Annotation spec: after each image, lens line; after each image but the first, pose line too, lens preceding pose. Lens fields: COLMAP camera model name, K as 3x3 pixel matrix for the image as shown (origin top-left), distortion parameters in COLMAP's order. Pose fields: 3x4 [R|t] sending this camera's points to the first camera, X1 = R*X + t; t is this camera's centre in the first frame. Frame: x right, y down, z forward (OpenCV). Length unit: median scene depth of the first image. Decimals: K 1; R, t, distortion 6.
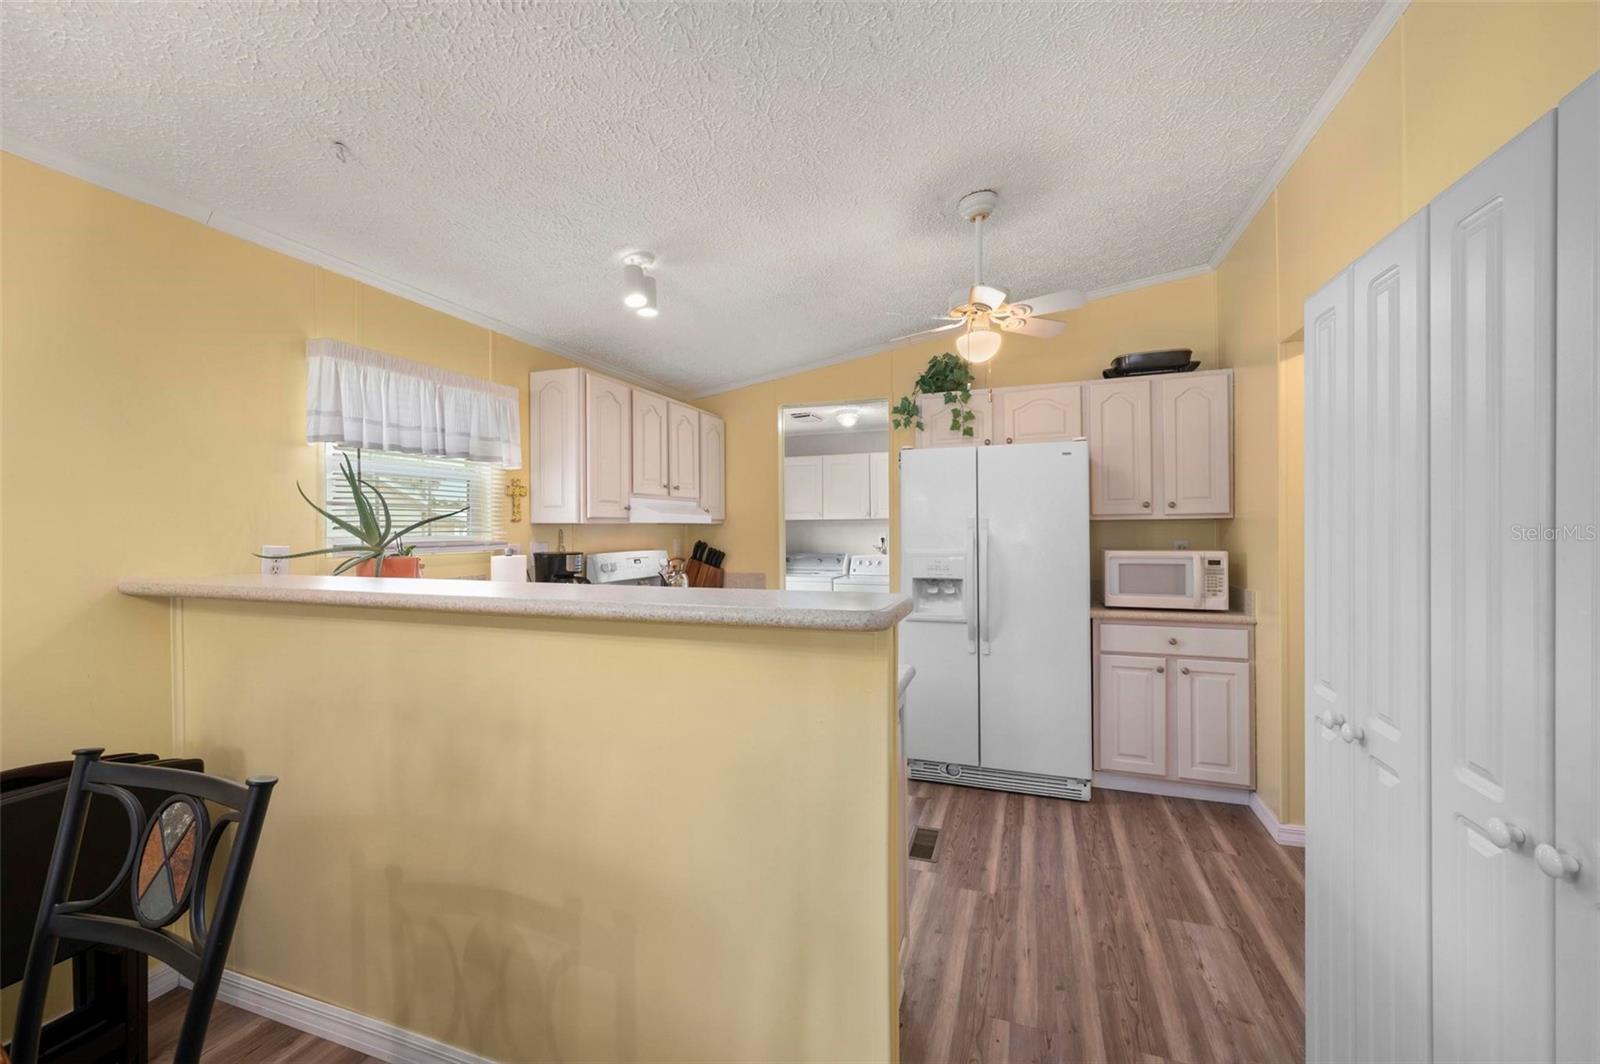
lens RADIAL K [[643.6, 0, 801.6], [0, 643.6, 529.9], [0, 0, 1]] dist [0.005136, -0.001450]
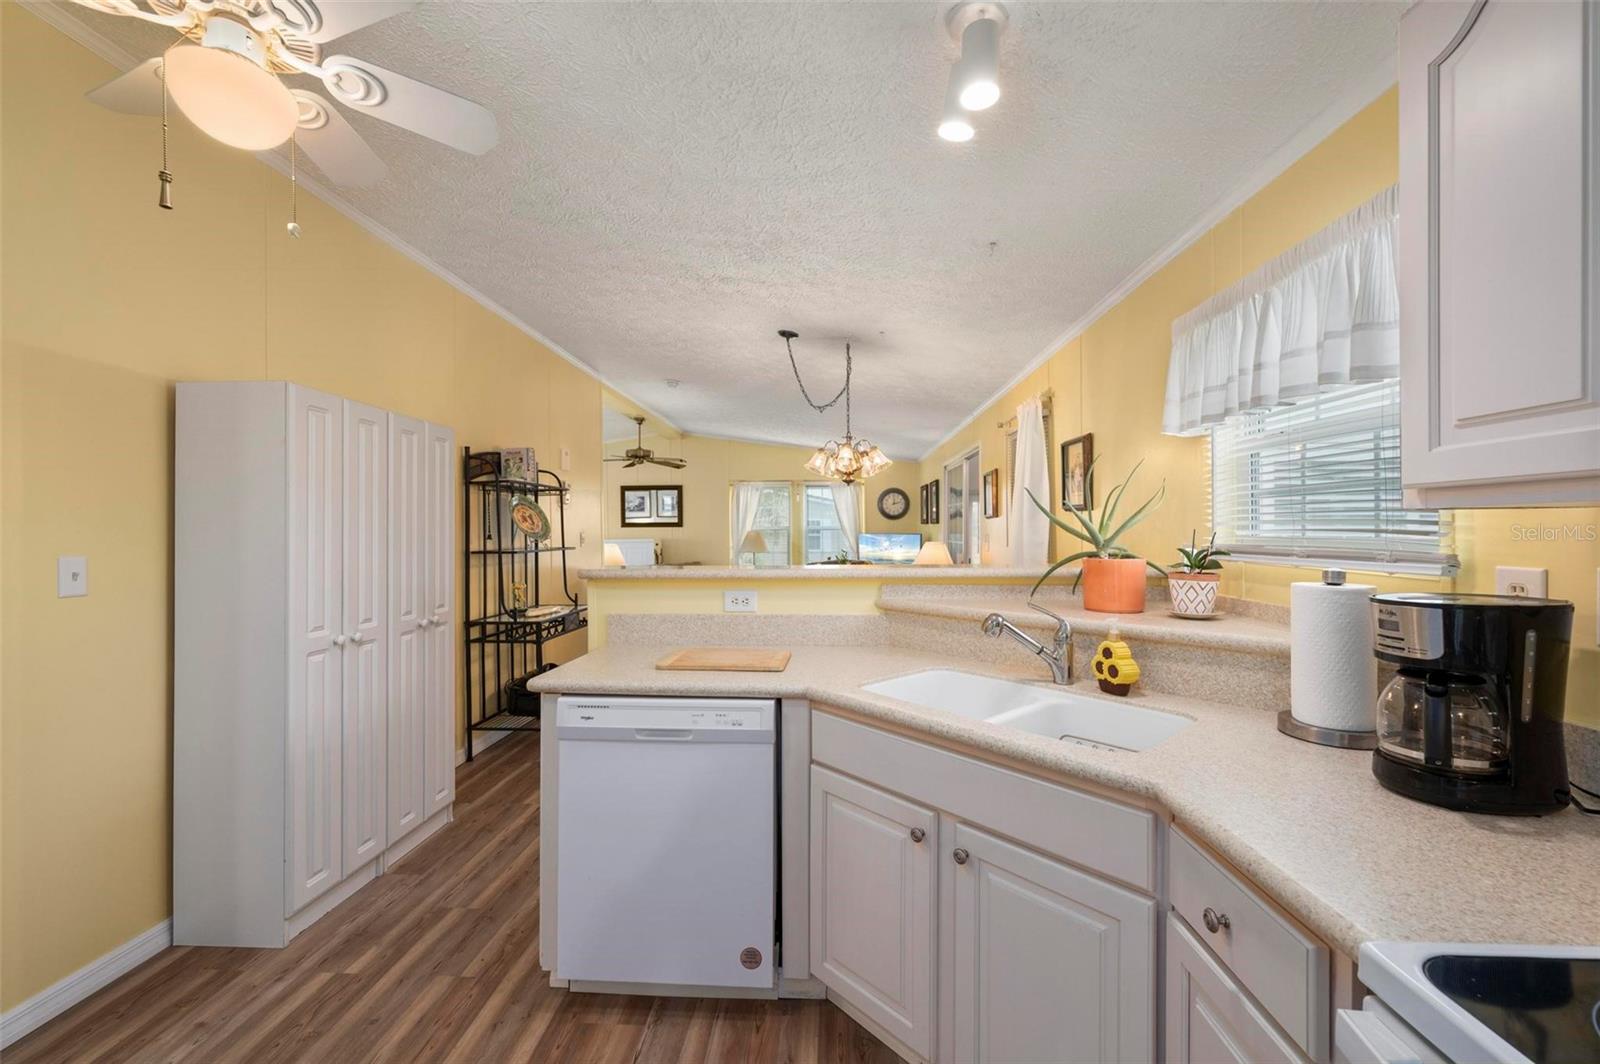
lens RADIAL K [[643.6, 0, 800.4], [0, 643.6, 534.0], [0, 0, 1]] dist [0.005136, -0.001450]
pose [[-0.958684, 0.014285, -0.284116, 0.033483], [0.011677, 0.999873, 0.010870, -0.004566], [0.284235, 0.007104, -0.958728, 1.176801]]
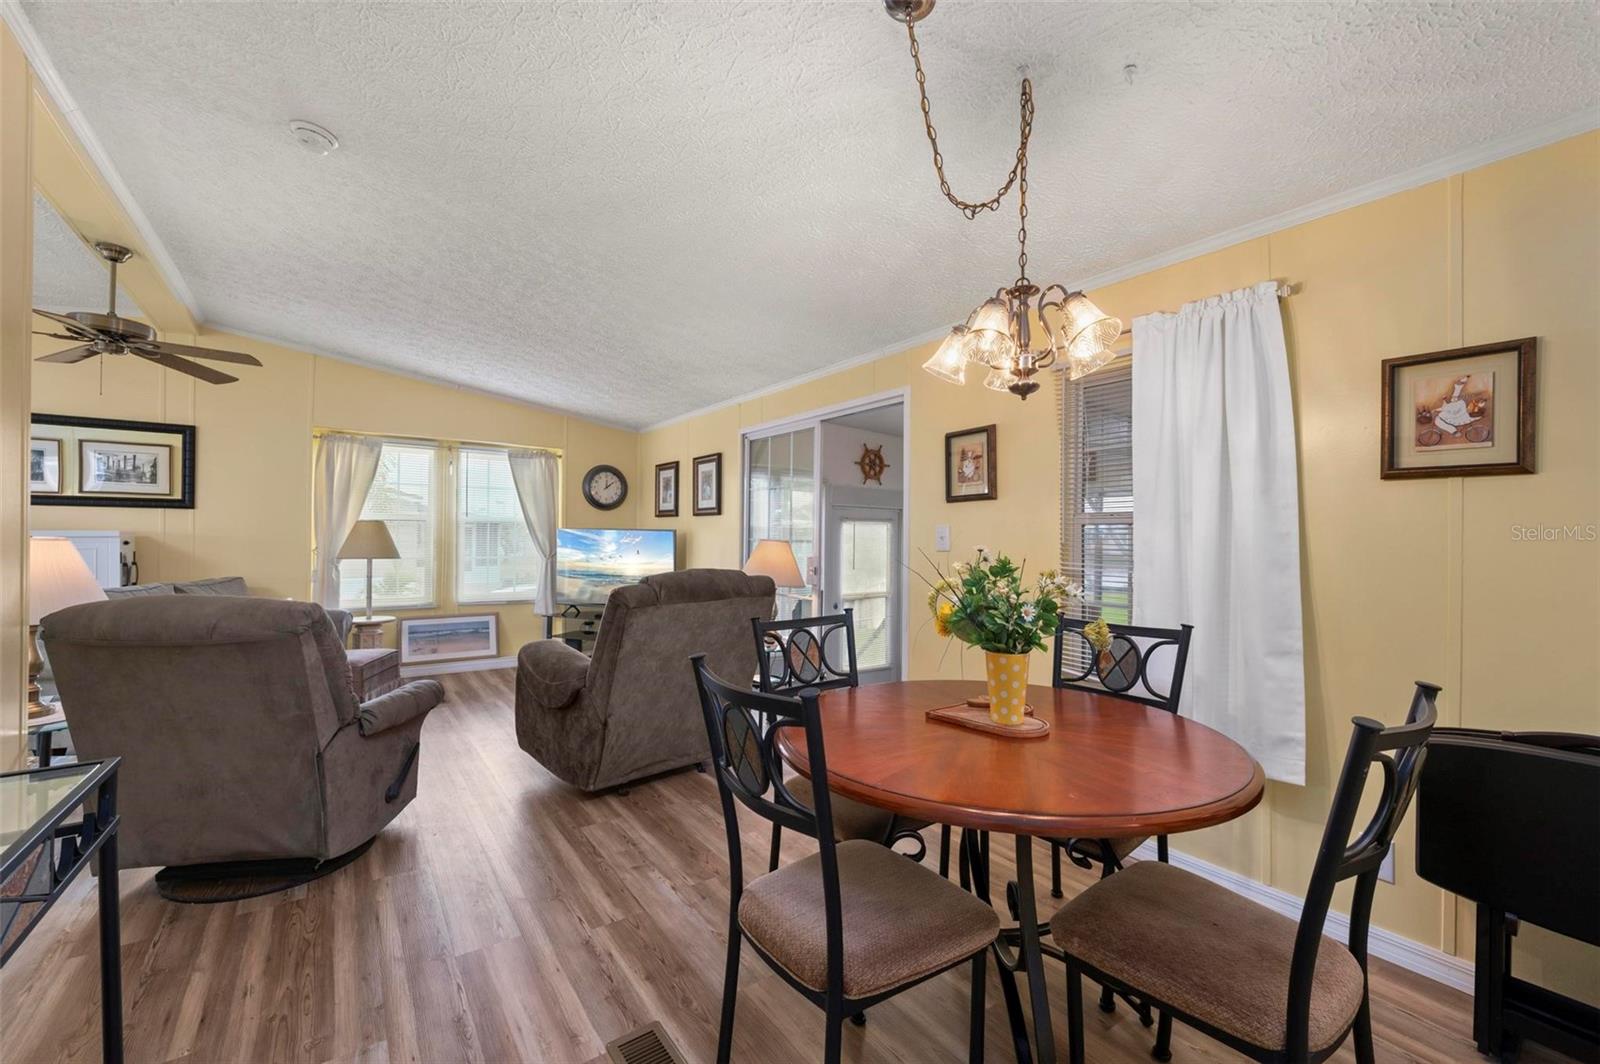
lens RADIAL K [[643.6, 0, 799.8], [0, 643.6, 532.4], [0, 0, 1]] dist [0.005136, -0.001450]
pose [[-0.568902, -0.002839, -0.822401, 0.140882], [-0.008664, 0.999959, 0.002542, 0.027551], [0.822360, 0.008571, -0.568903, 0.239517]]
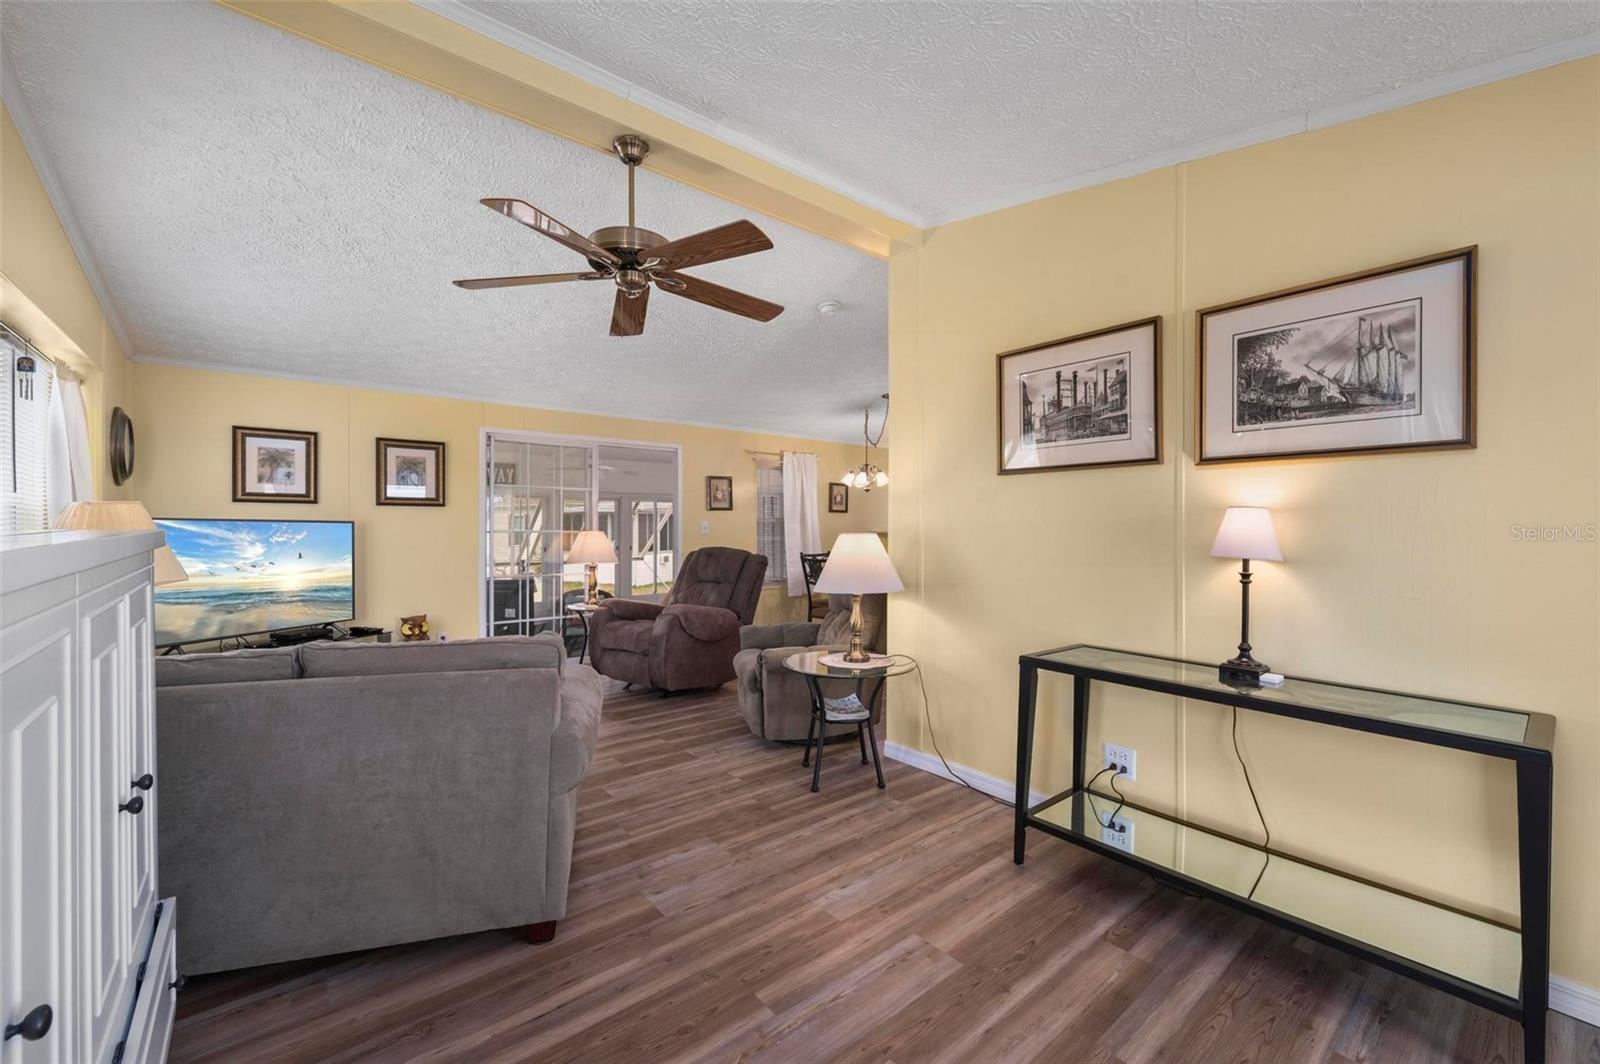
lens RADIAL K [[643.6, 0, 797.0], [0, 643.6, 531.9], [0, 0, 1]] dist [0.005136, -0.001450]
pose [[0.857831, 0.010056, -0.513833, 0.462844], [-0.007166, 0.999945, 0.007606, 0.031883], [0.513881, -0.002842, 0.857856, -1.732424]]
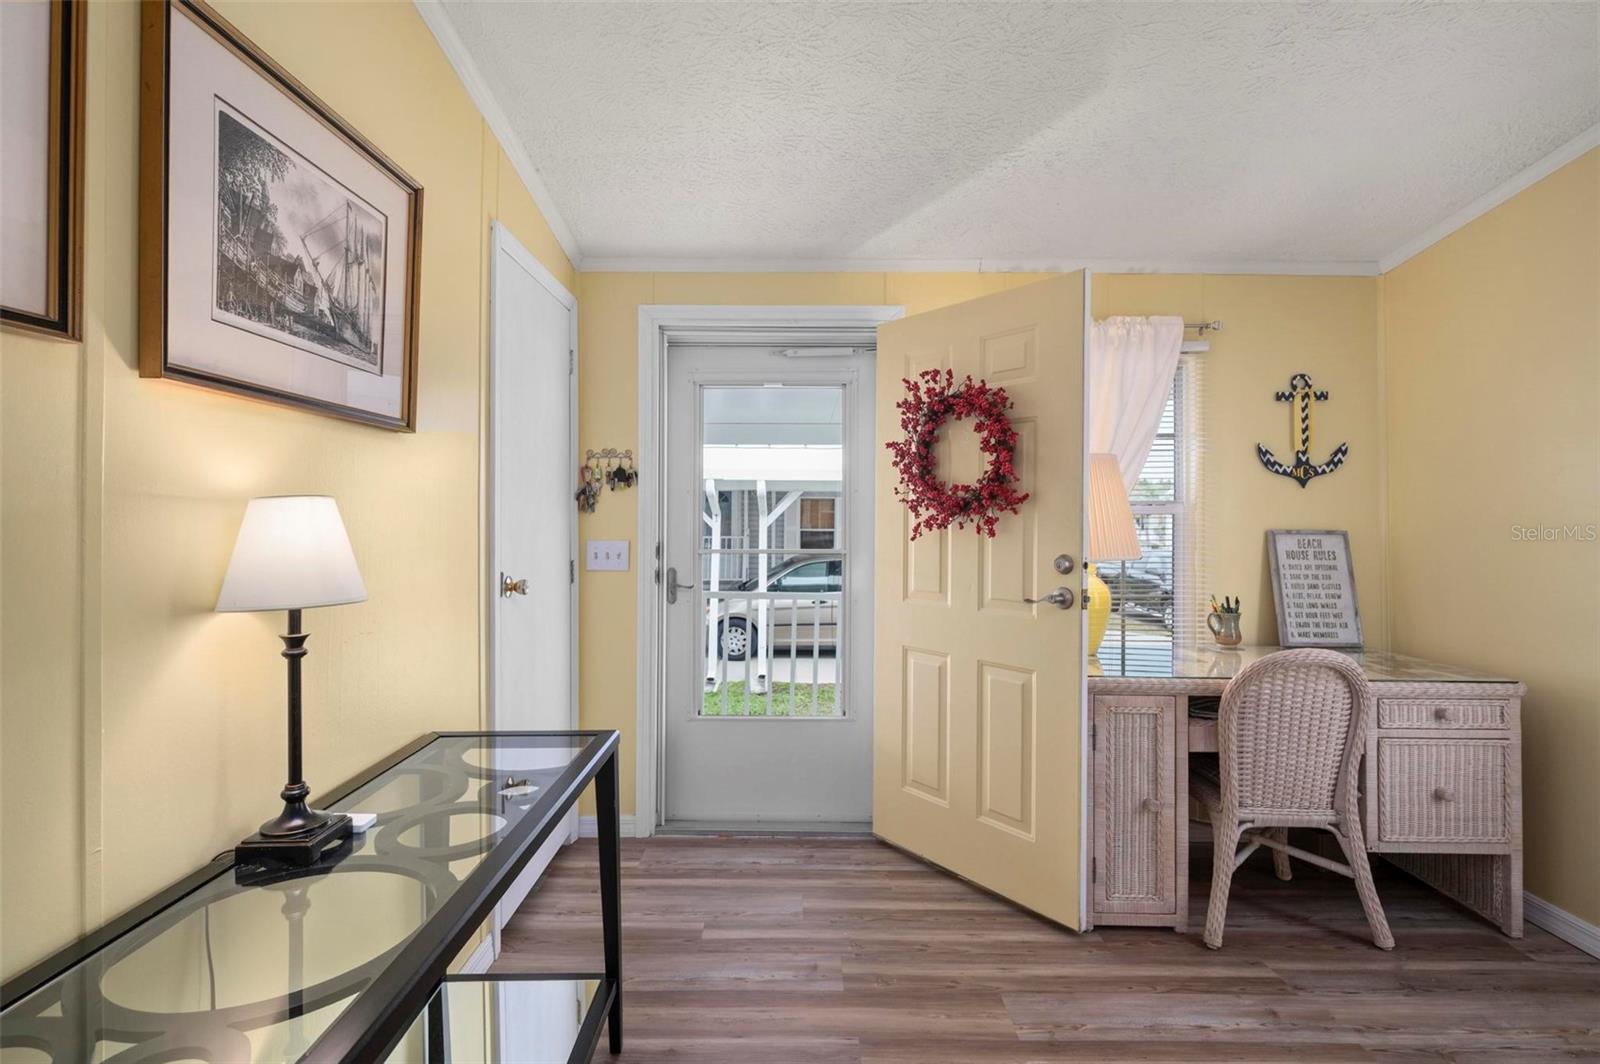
lens RADIAL K [[768.8, 0, 780.6], [0, 768.8, 515.4], [0, 0, 1]] dist [0.000967, 0.000686]
pose [[-0.319586, 0.003393, 0.947551, 0.094007], [0.003346, 0.999991, -0.002452, 0.018982], [-0.947551, 0.002387, -0.319594, -1.041680]]
